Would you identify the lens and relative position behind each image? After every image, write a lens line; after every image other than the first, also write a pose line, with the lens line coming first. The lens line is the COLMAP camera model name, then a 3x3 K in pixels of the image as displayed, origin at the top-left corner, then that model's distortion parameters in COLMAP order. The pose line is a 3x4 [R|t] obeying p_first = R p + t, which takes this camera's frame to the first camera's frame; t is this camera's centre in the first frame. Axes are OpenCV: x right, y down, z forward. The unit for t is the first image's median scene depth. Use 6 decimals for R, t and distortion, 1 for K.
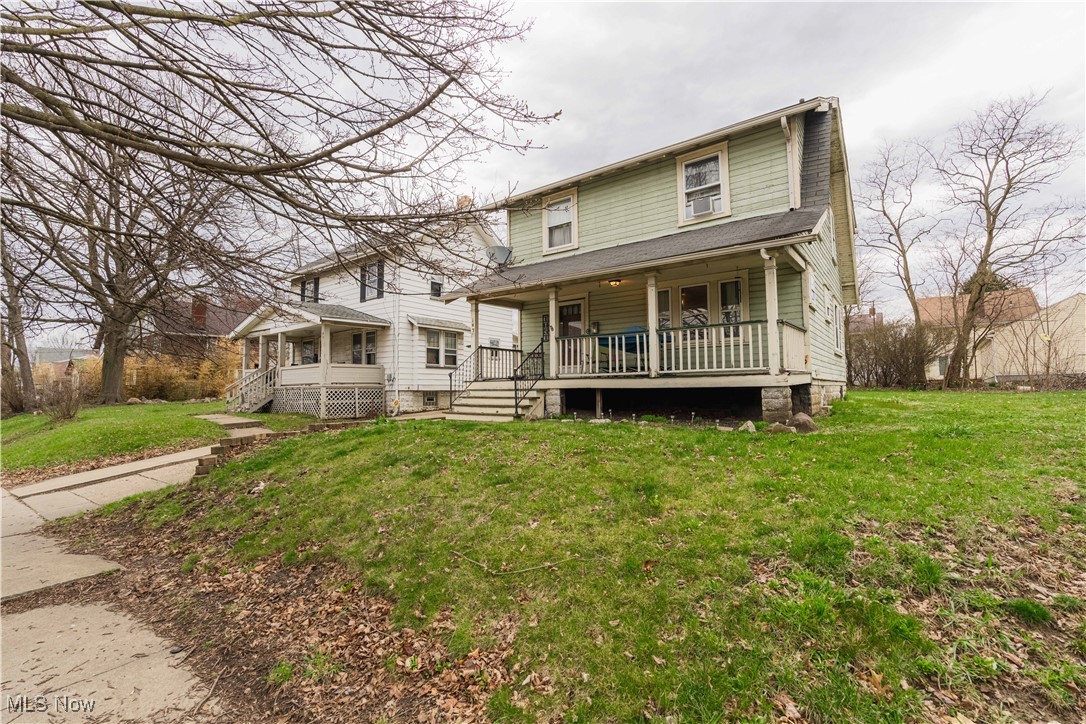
lens RADIAL K [[483.0, 0, 543.0], [0, 483.0, 362.0], [0, 0, 1]] dist [-0.003087, -0.000377]
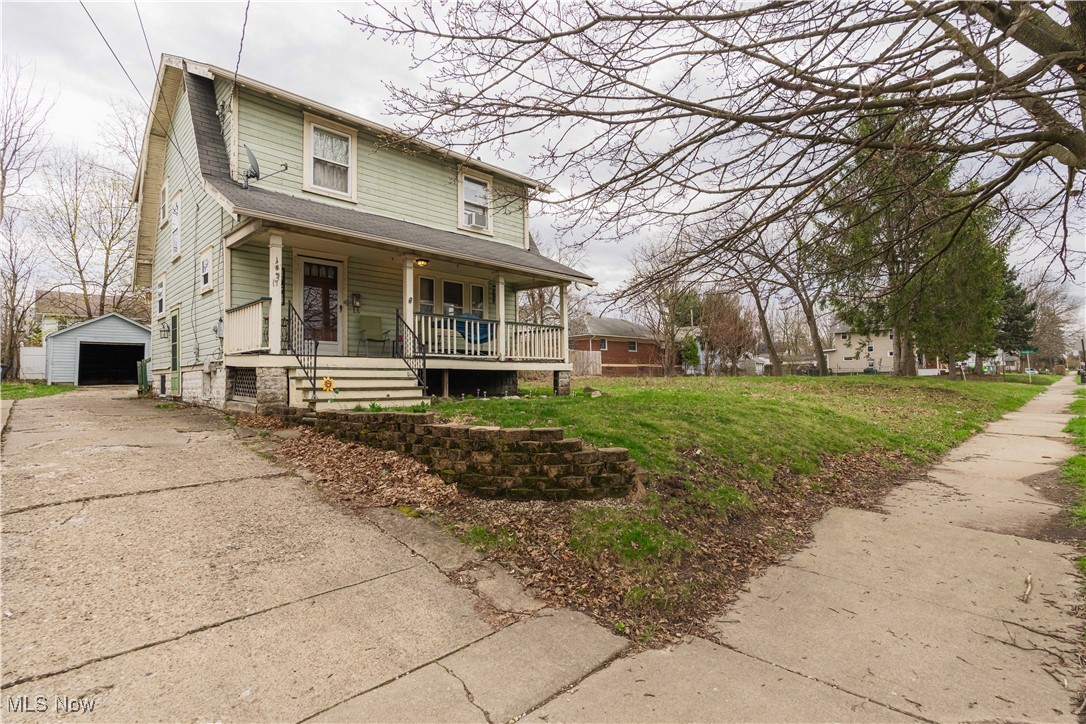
lens RADIAL K [[529.9, 0, 543.0], [0, 529.9, 362.0], [0, 0, 1]] dist [-0.008478, 0.000129]
pose [[0.145136, 0.040641, 0.988577, -0.882575], [-0.053218, 0.998030, -0.033217, 0.060710], [-0.987980, -0.047789, 0.147013, 0.599171]]
